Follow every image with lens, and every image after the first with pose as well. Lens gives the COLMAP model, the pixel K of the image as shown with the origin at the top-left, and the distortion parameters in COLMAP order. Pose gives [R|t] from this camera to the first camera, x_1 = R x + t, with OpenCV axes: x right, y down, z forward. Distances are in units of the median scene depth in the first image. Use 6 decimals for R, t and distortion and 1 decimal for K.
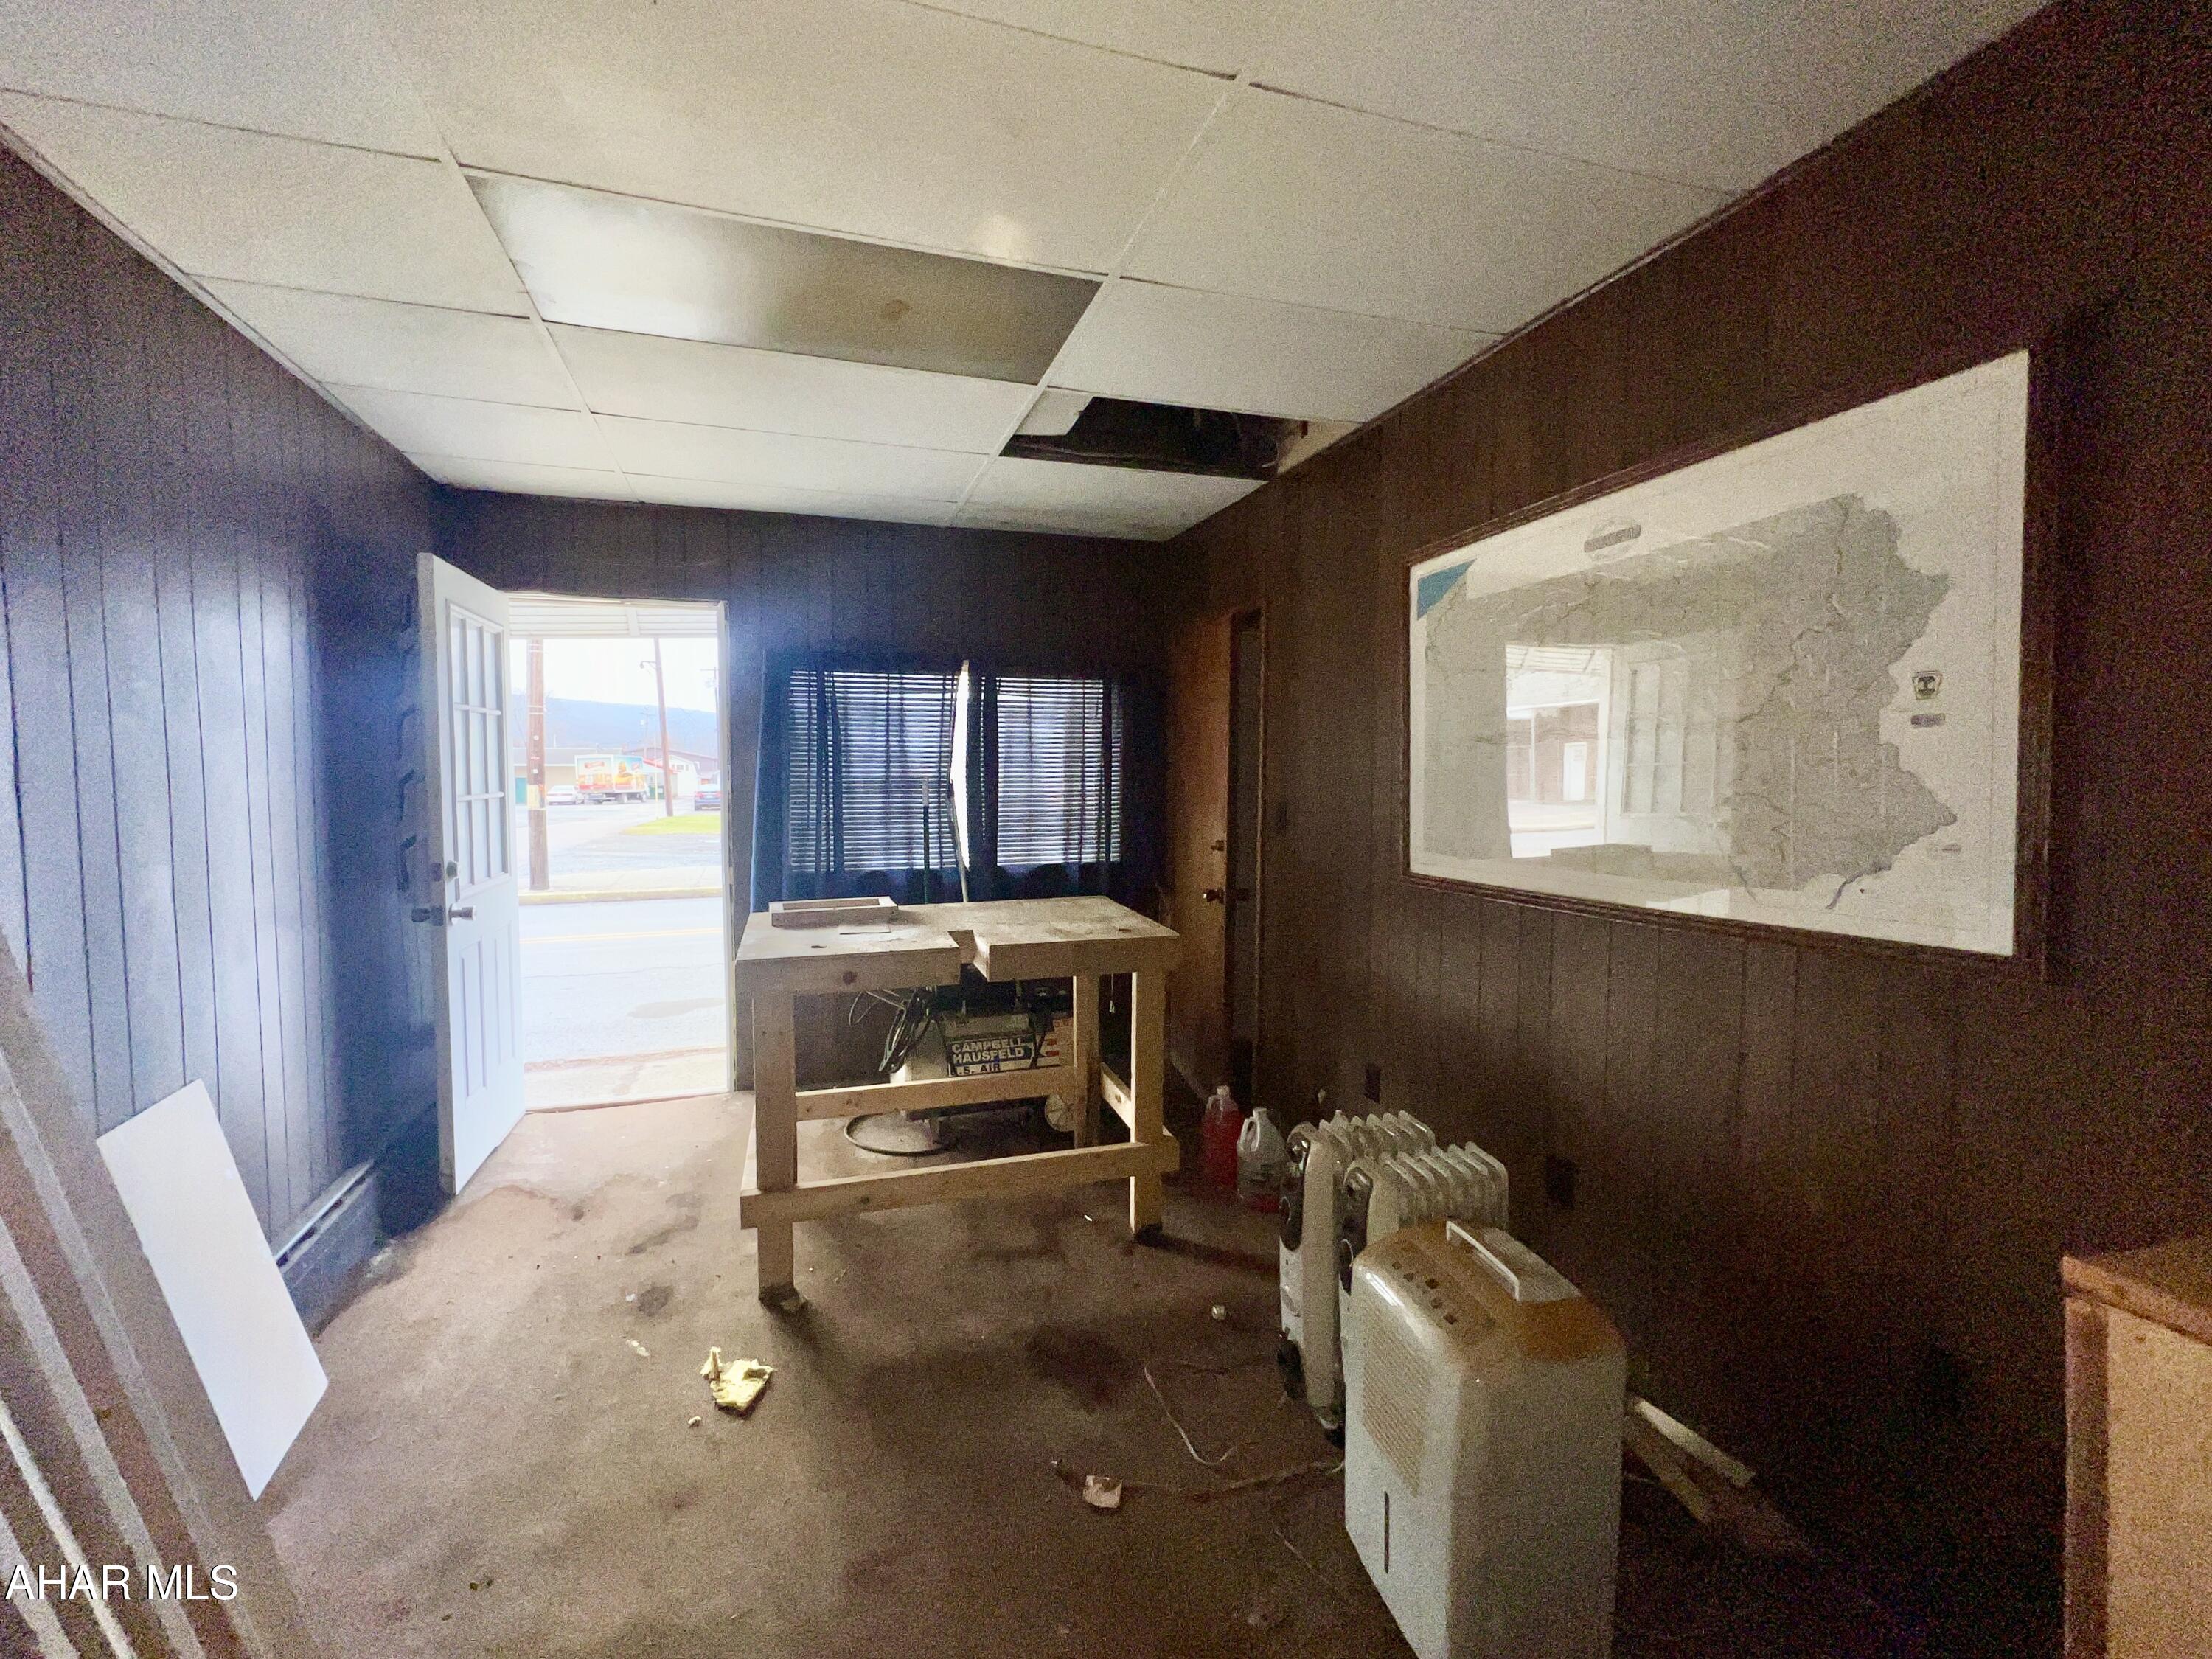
lens RADIAL K [[975.0, 0, 1101.1], [0, 975.0, 829.8], [0, 0, 1]] dist [0.001688, -0.000107]
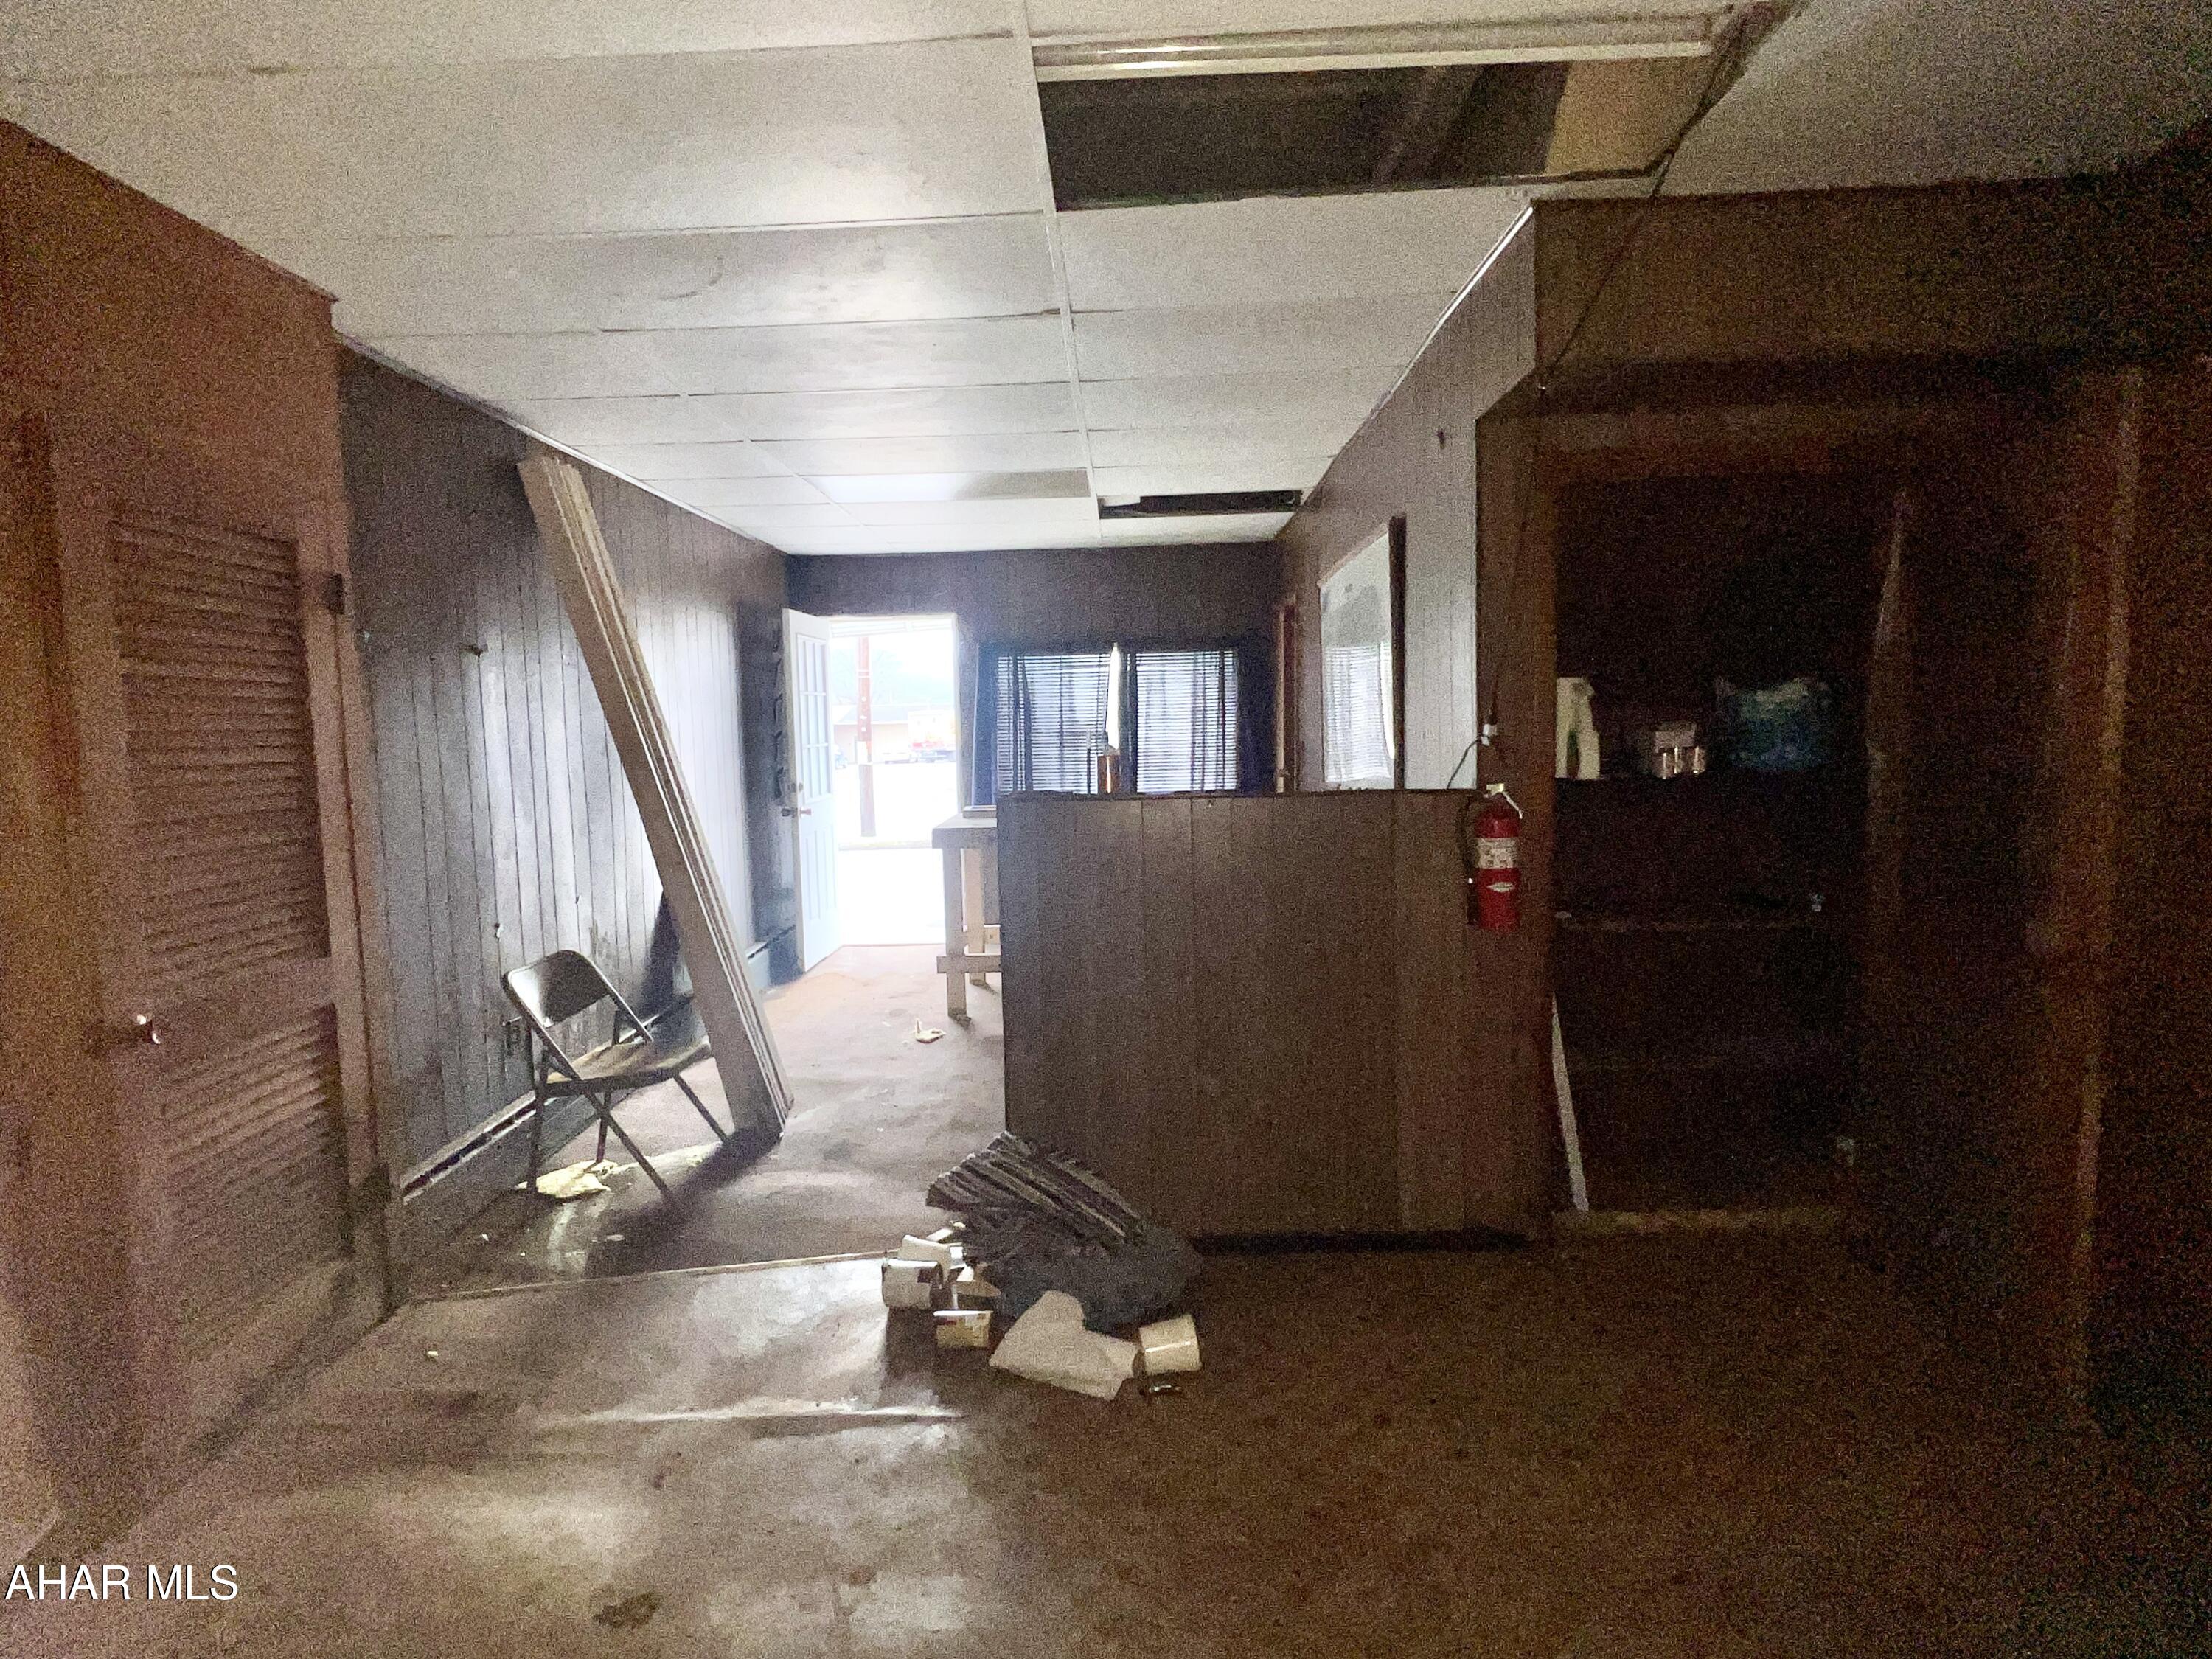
lens RADIAL K [[1158.2, 0, 1104.9], [0, 1158.2, 828.8], [0, 0, 1]] dist [0.000389, 0.000009]
pose [[0.946716, 0.005955, -0.322014, 0.398541], [0.005354, 0.999400, 0.034223, 0.035662], [0.322025, -0.034124, 0.946116, -0.606649]]
